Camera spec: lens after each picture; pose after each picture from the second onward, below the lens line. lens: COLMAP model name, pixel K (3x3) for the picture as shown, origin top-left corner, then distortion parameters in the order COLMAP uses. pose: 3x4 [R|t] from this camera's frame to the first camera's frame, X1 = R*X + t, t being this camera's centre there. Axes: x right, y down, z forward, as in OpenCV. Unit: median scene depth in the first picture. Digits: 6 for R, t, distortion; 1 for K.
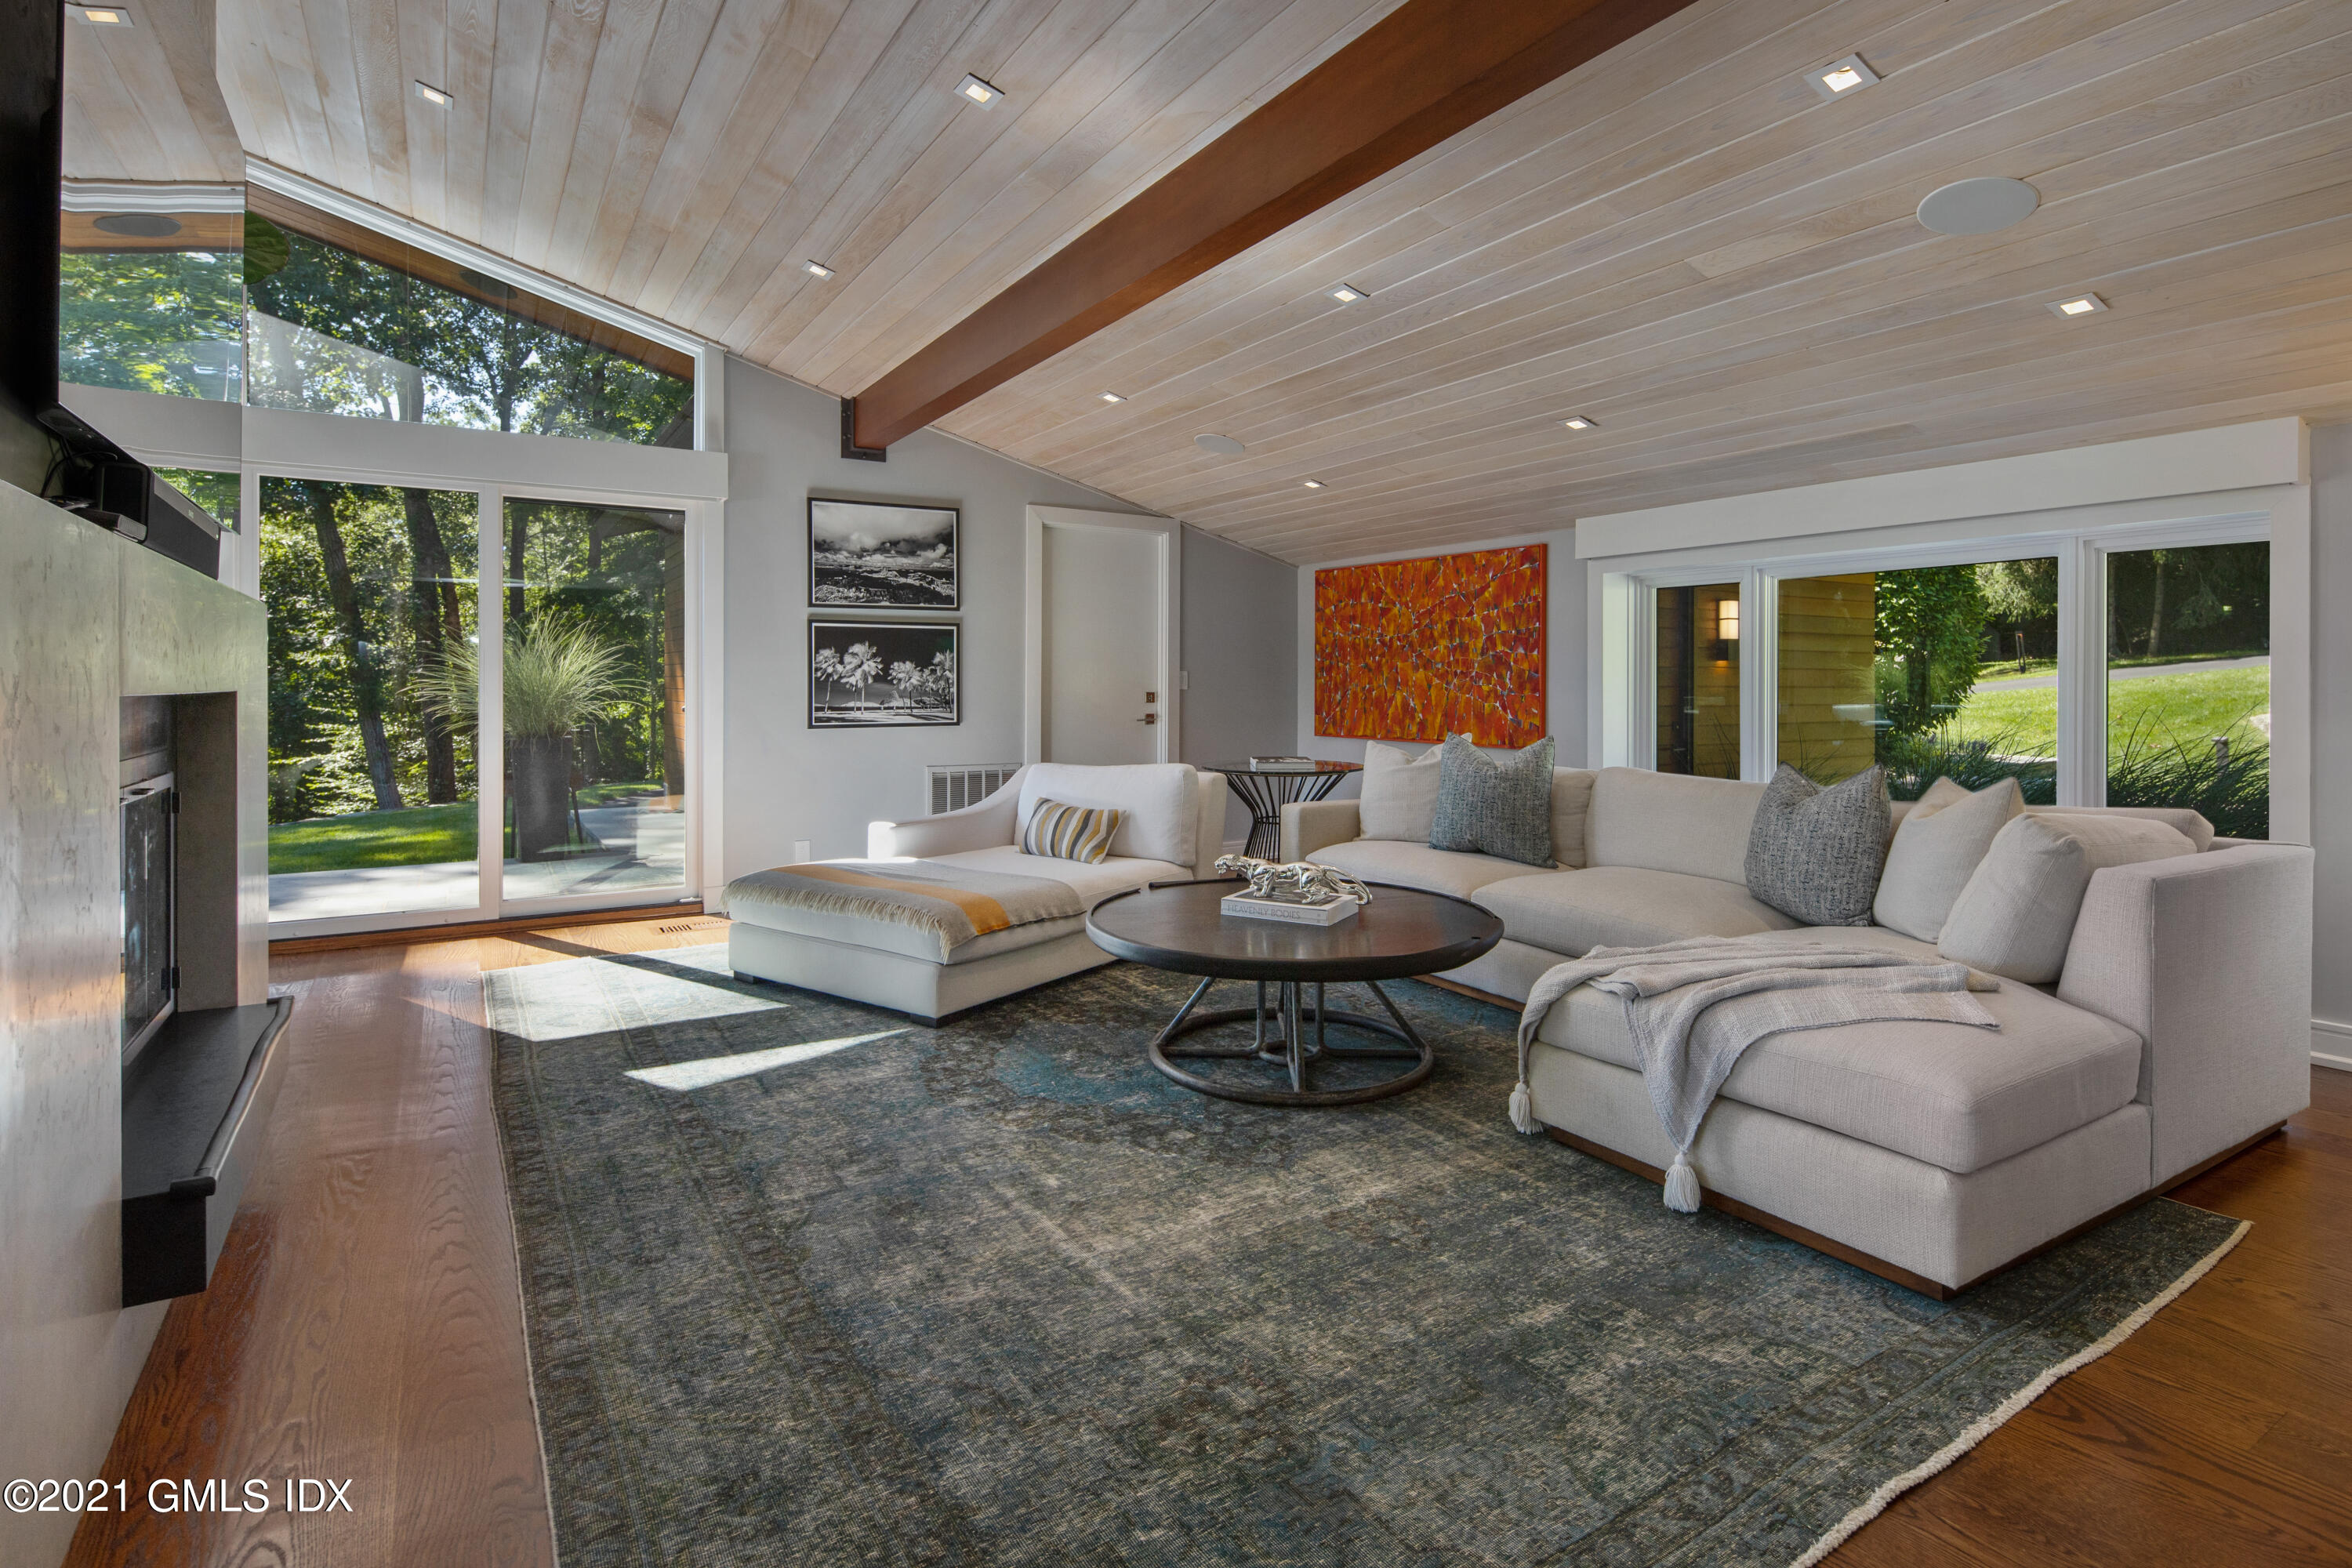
lens RADIAL K [[1139.0, 0, 1178.6], [0, 1139.0, 690.4], [0, 0, 1]] dist [0.001294, -0.000452]
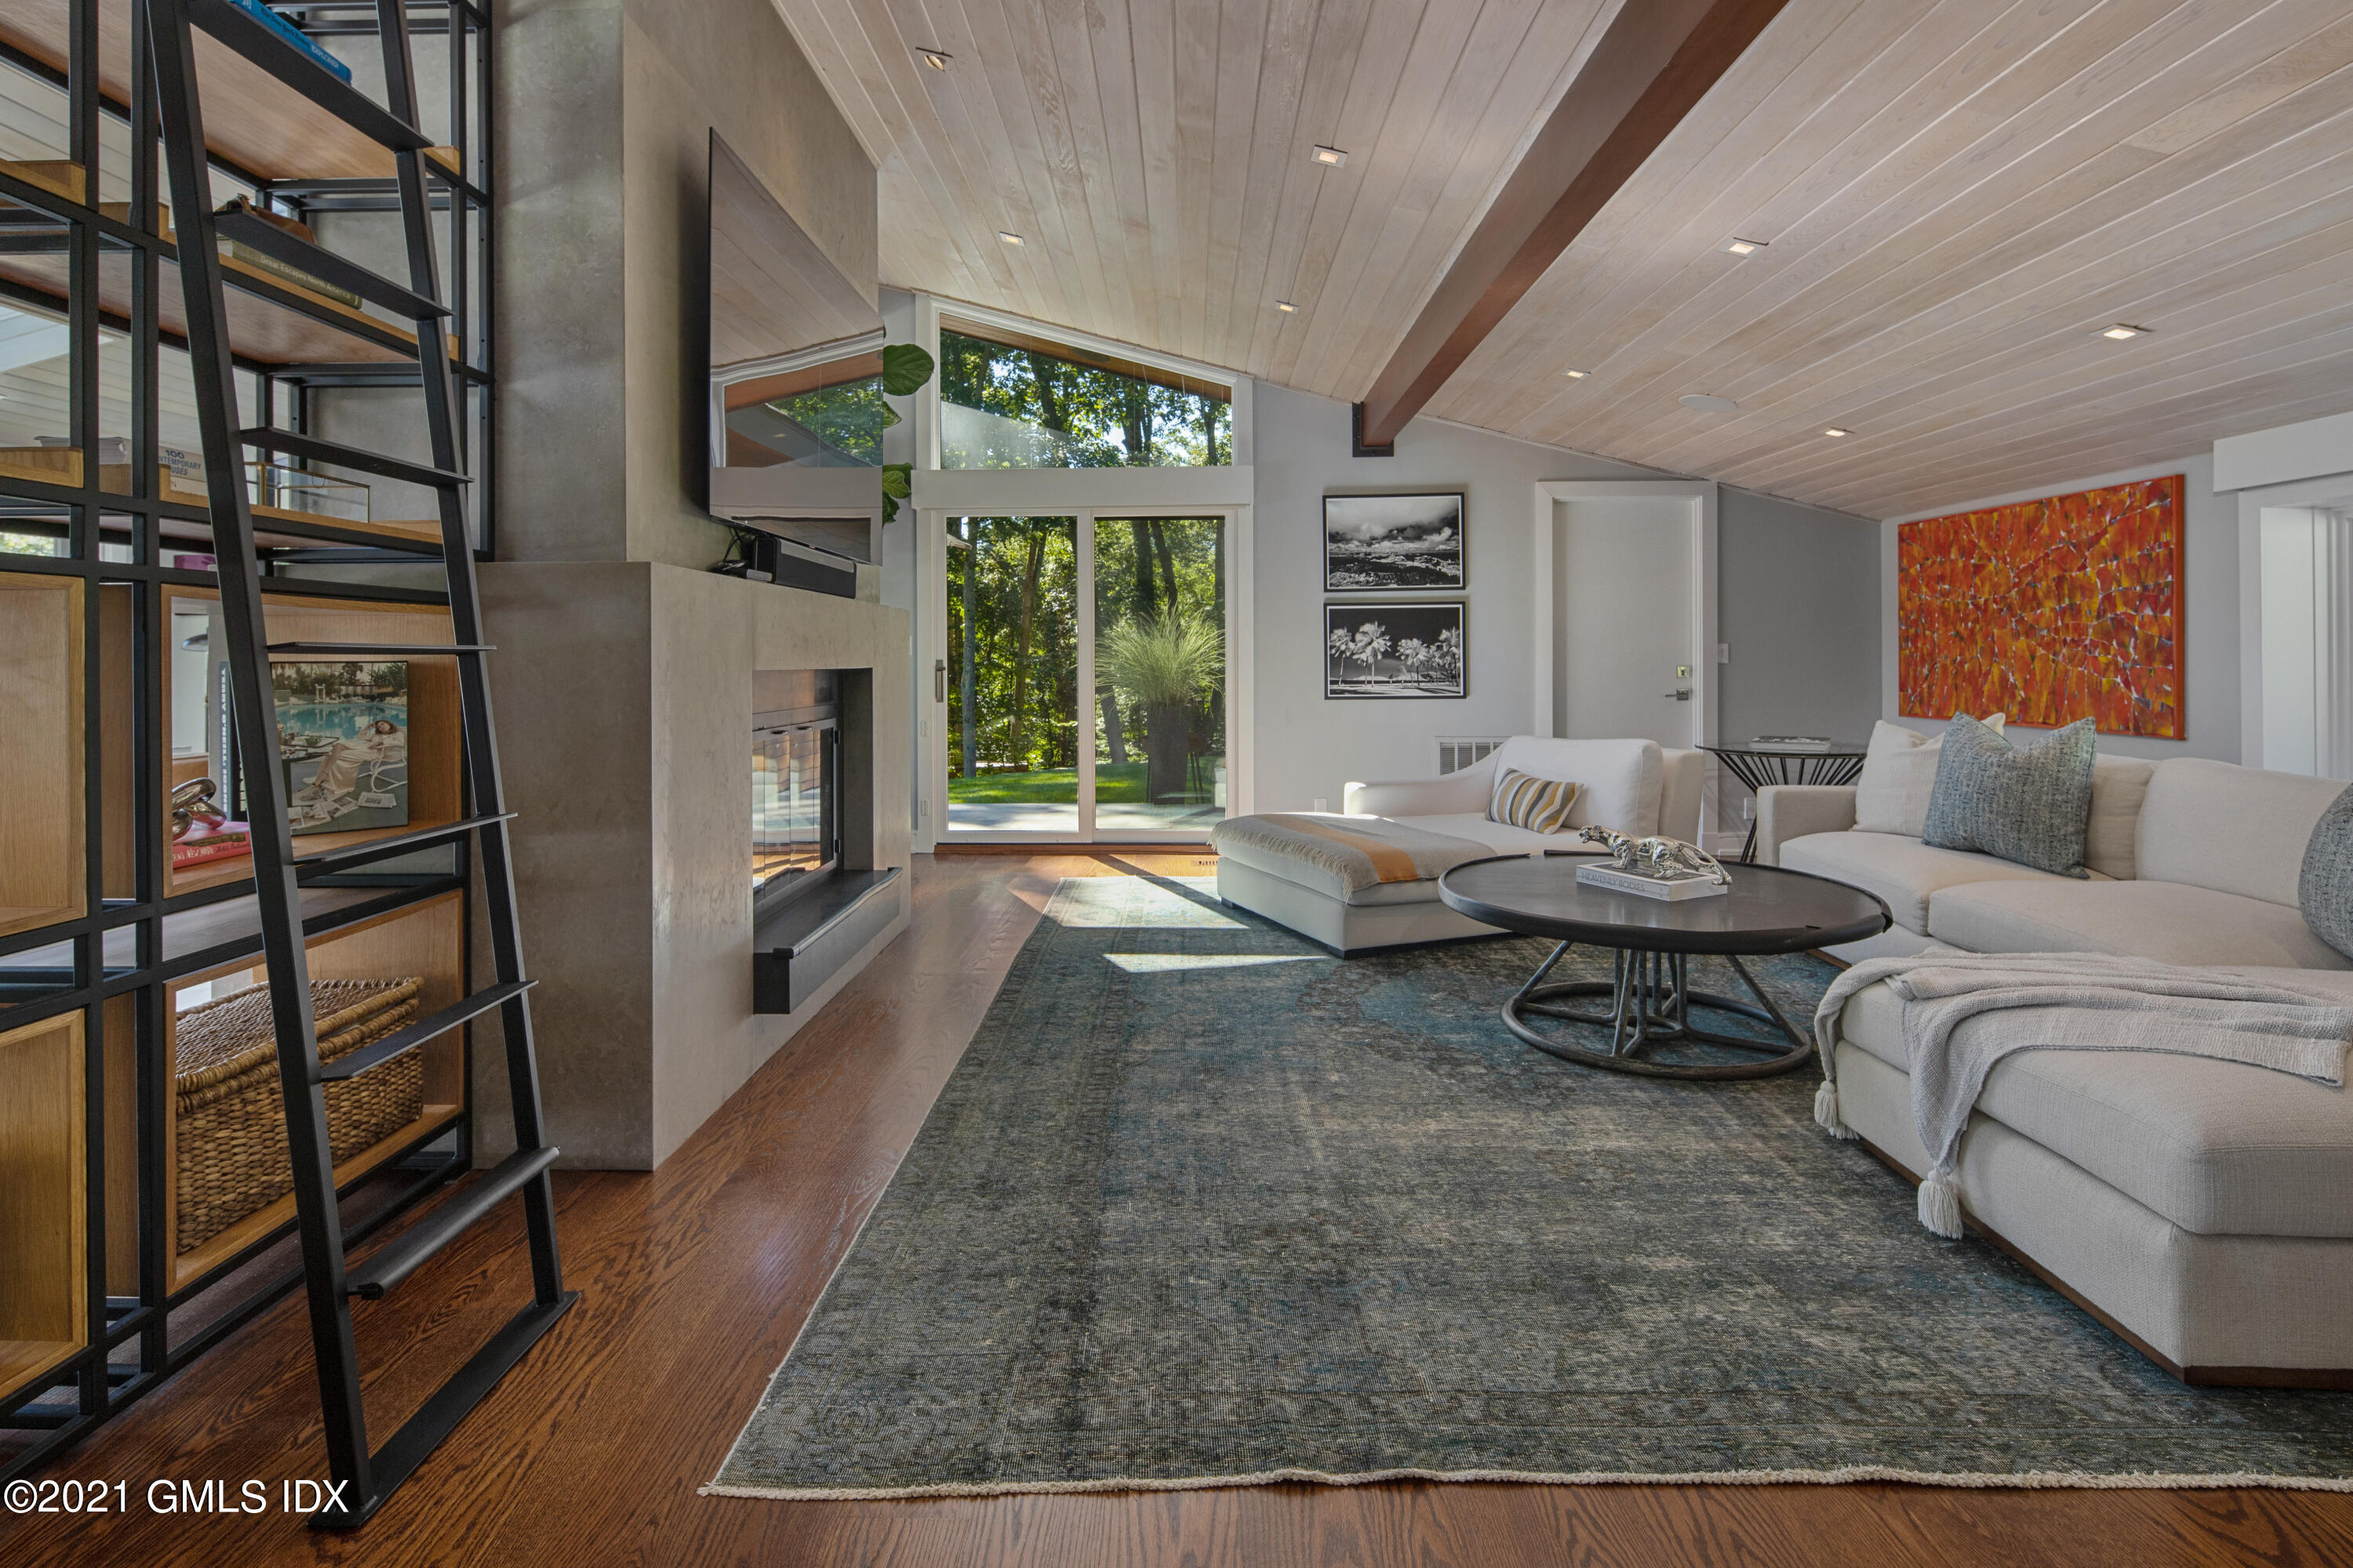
lens RADIAL K [[1165.9, 0, 1173.6], [0, 1165.9, 660.4], [0, 0, 1]] dist [0.000131, -0.001355]
pose [[0.833200, -0.006747, -0.552931, 0.224904], [0.004132, 0.999974, -0.005975, 0.001009], [0.552956, 0.002694, 0.833206, -0.057038]]
